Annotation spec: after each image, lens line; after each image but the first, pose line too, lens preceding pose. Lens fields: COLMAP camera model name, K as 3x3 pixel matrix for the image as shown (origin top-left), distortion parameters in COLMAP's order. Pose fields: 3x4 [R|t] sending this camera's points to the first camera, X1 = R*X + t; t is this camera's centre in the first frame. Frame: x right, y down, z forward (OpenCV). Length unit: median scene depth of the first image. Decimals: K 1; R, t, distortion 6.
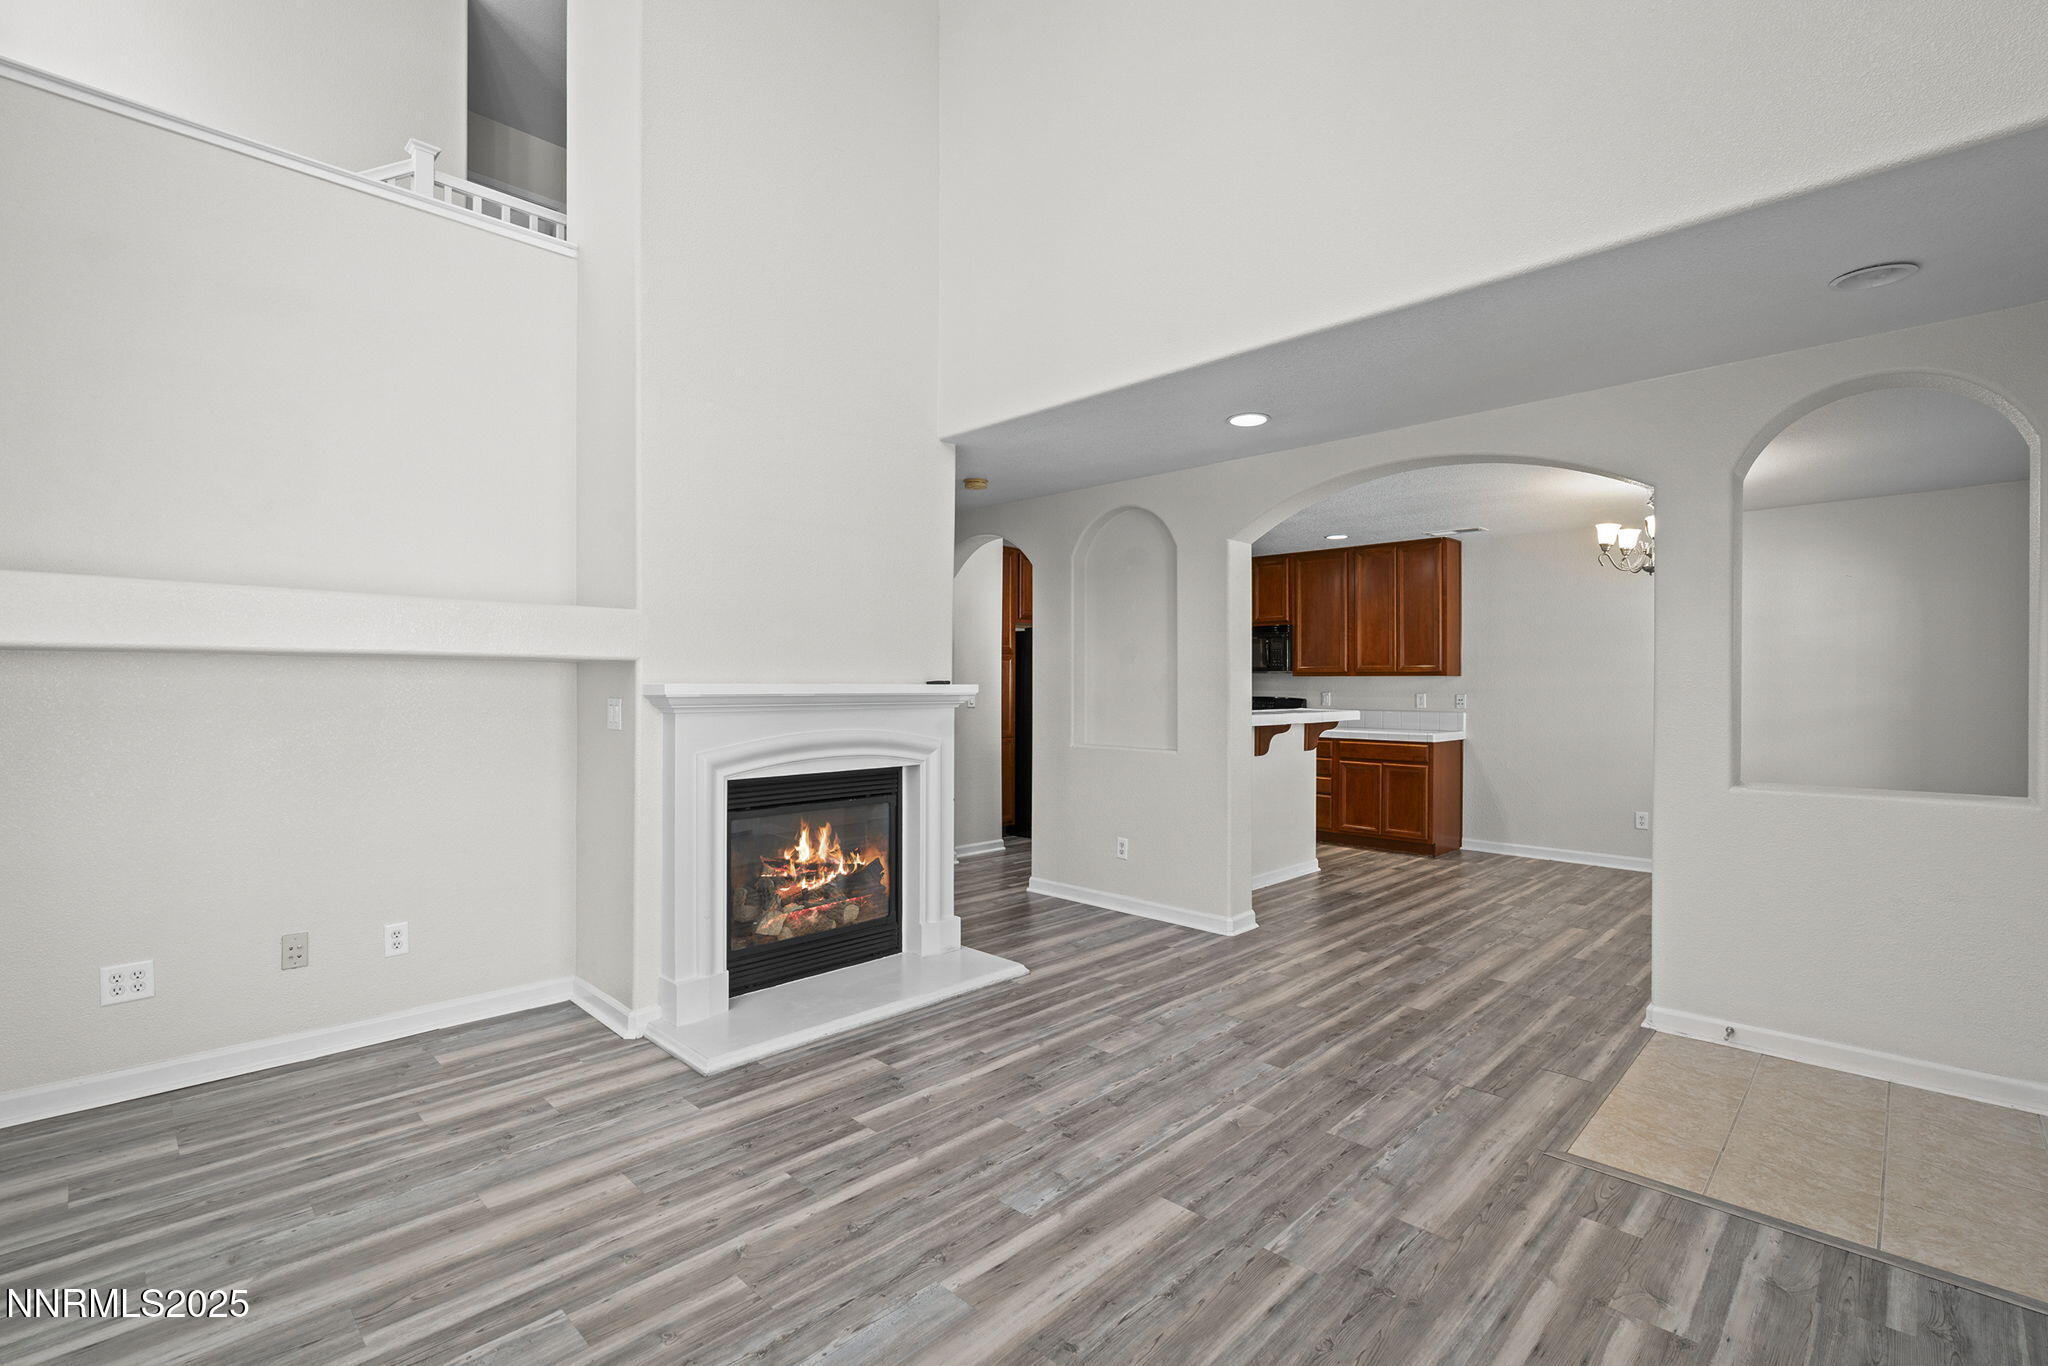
lens RADIAL K [[930.8, 0, 1024.1], [0, 930.8, 689.6], [0, 0, 1]] dist [-0.010933, 0.003134]
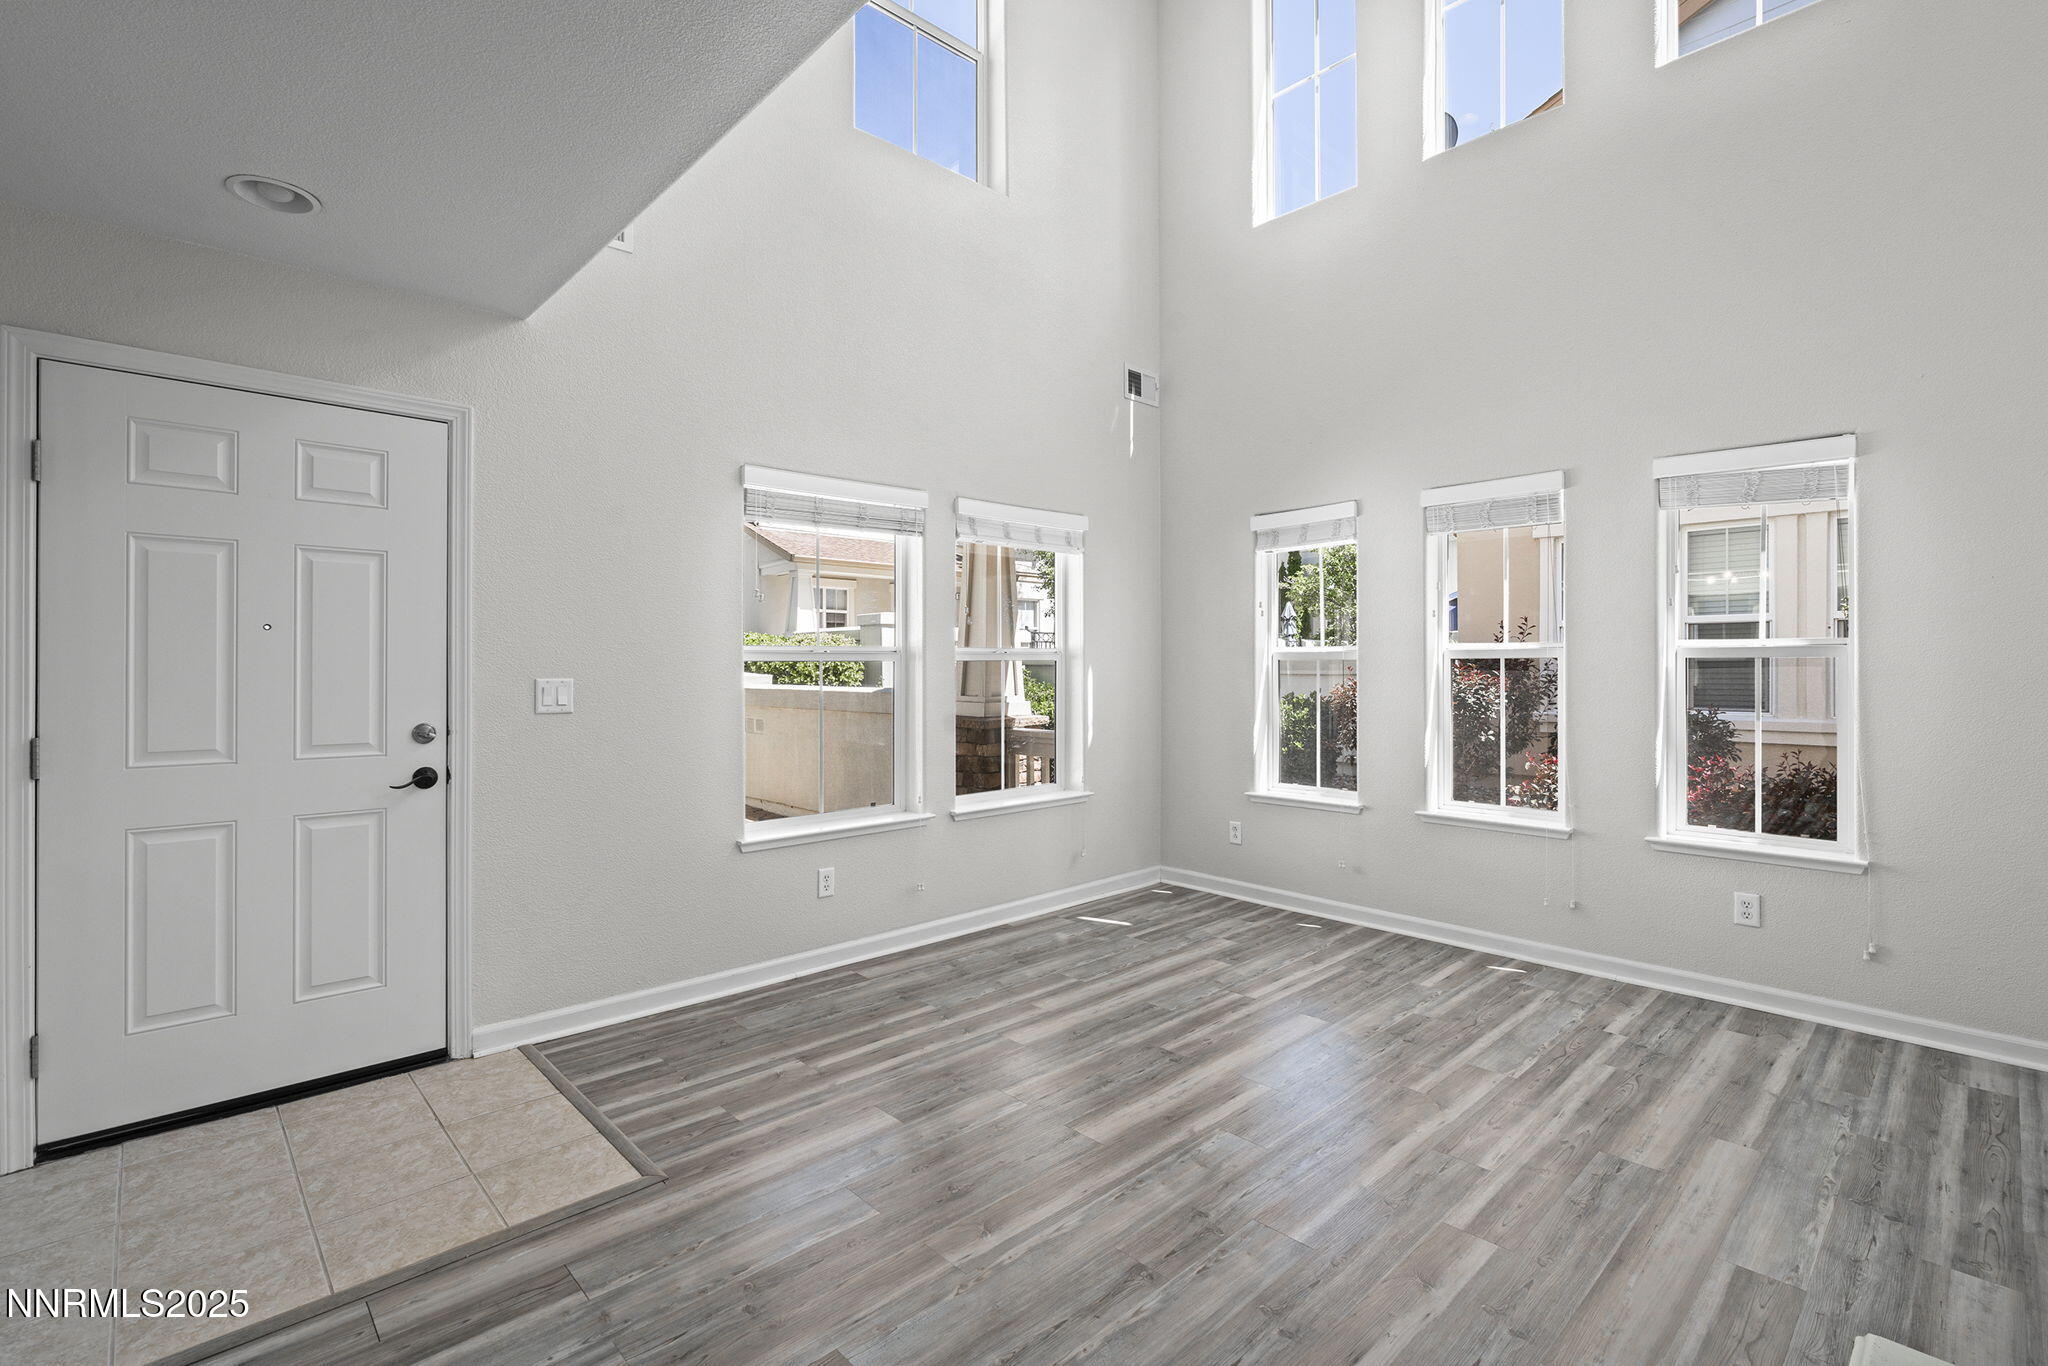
lens RADIAL K [[930.8, 0, 1023.4], [0, 930.8, 667.4], [0, 0, 1]] dist [-0.010933, 0.003134]
pose [[-0.998955, -0.001672, 0.045685, 0.189503], [-0.001459, 0.999988, 0.004701, -0.002883], [-0.045692, 0.004629, -0.998945, 2.064339]]
